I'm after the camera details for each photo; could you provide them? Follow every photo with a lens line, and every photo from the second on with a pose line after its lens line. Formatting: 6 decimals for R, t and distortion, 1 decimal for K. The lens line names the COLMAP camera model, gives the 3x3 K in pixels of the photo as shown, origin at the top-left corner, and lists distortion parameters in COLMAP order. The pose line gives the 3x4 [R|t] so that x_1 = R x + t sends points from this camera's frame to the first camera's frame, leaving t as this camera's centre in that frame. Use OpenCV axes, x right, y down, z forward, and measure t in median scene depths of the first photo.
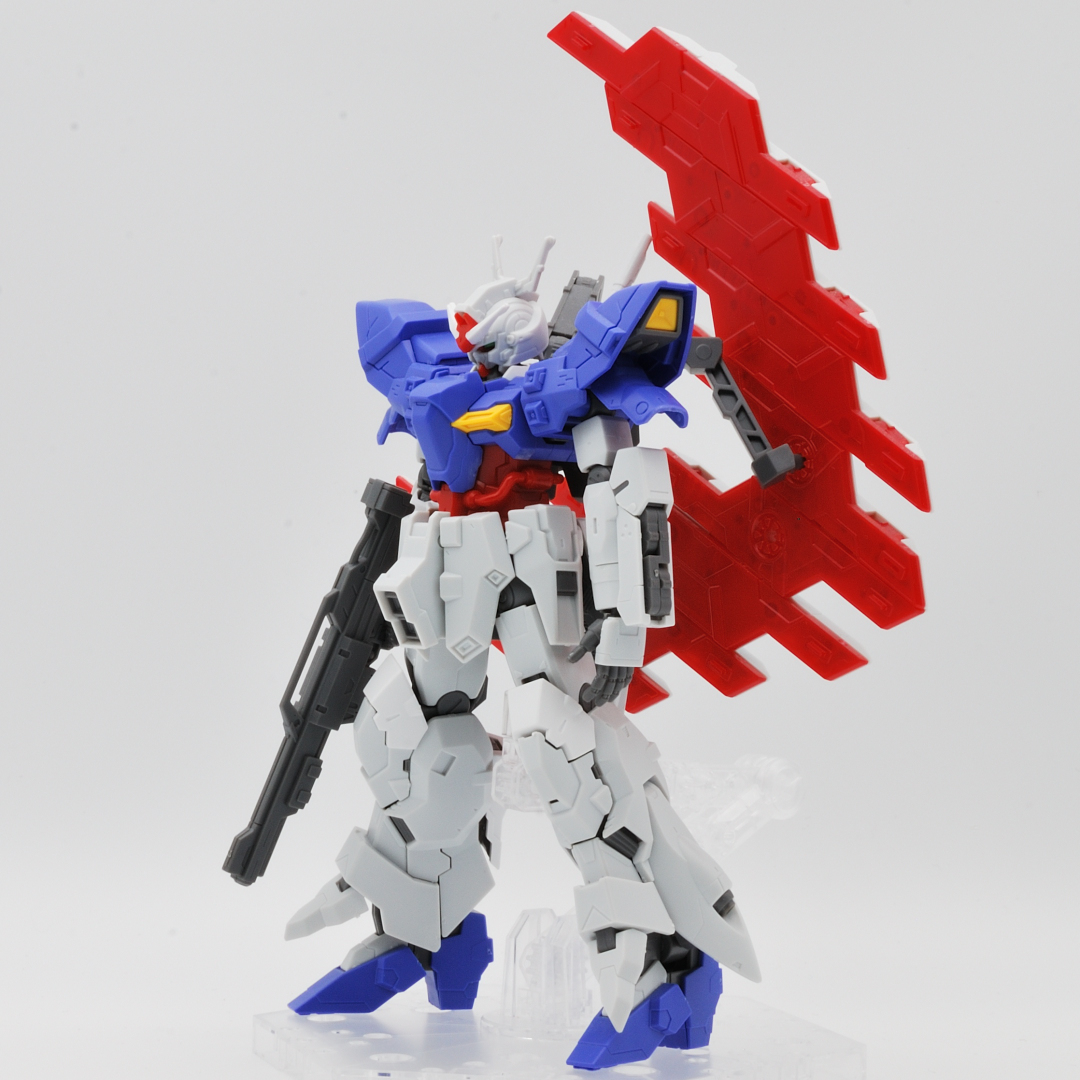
lens RADIAL K [[2823.1, 0, 540.0], [0, 2823.1, 540.0], [0, 0, 1]] dist [0.047376, -0.021826]
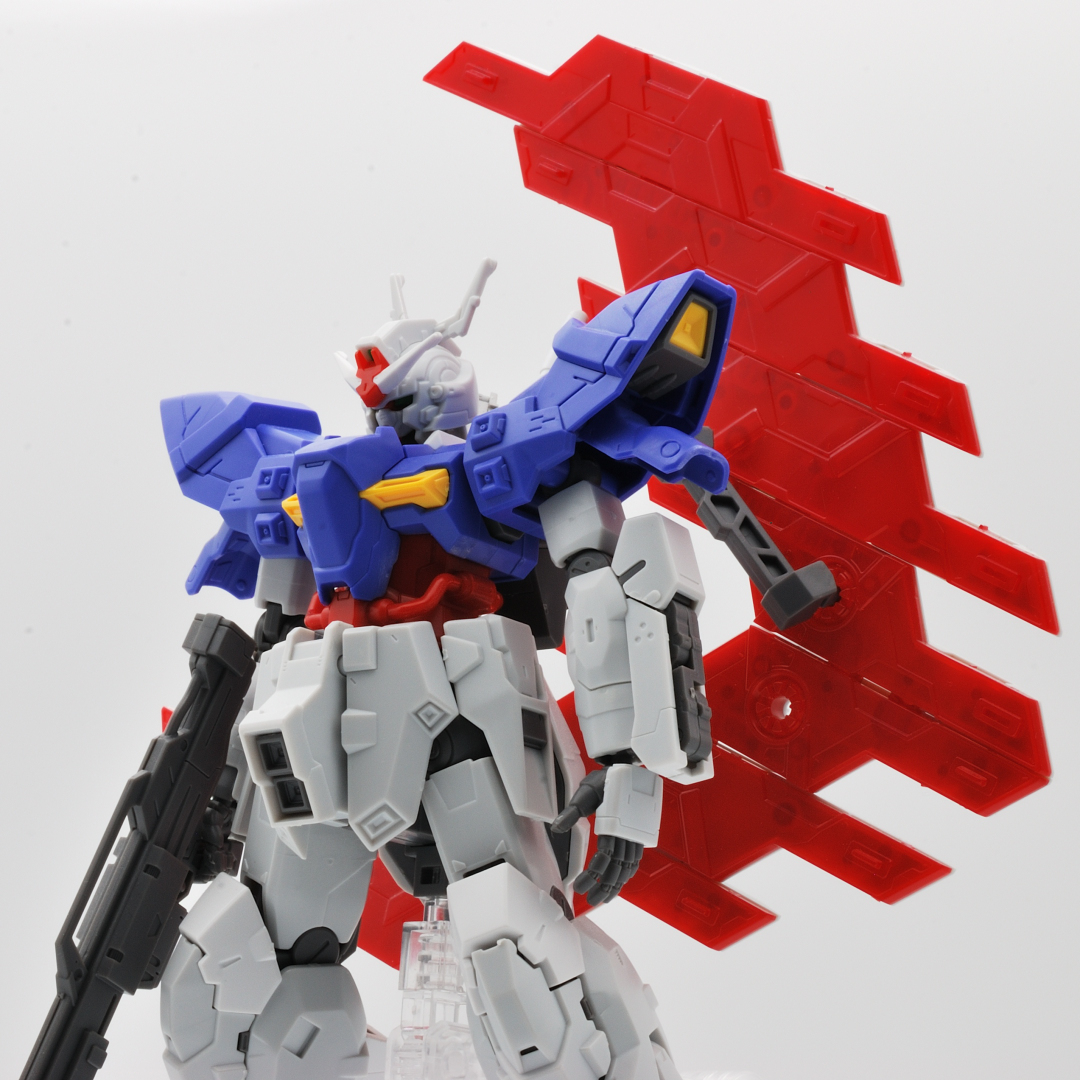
lens RADIAL K [[2823.1, 0, 540.0], [0, 2823.1, 540.0], [0, 0, 1]] dist [0.047376, -0.021826]
pose [[0.979330, 0.046018, 0.196963, -0.121127], [0.001151, 0.972492, -0.232934, 0.126086], [-0.202264, 0.228346, 0.952338, 0.353148]]
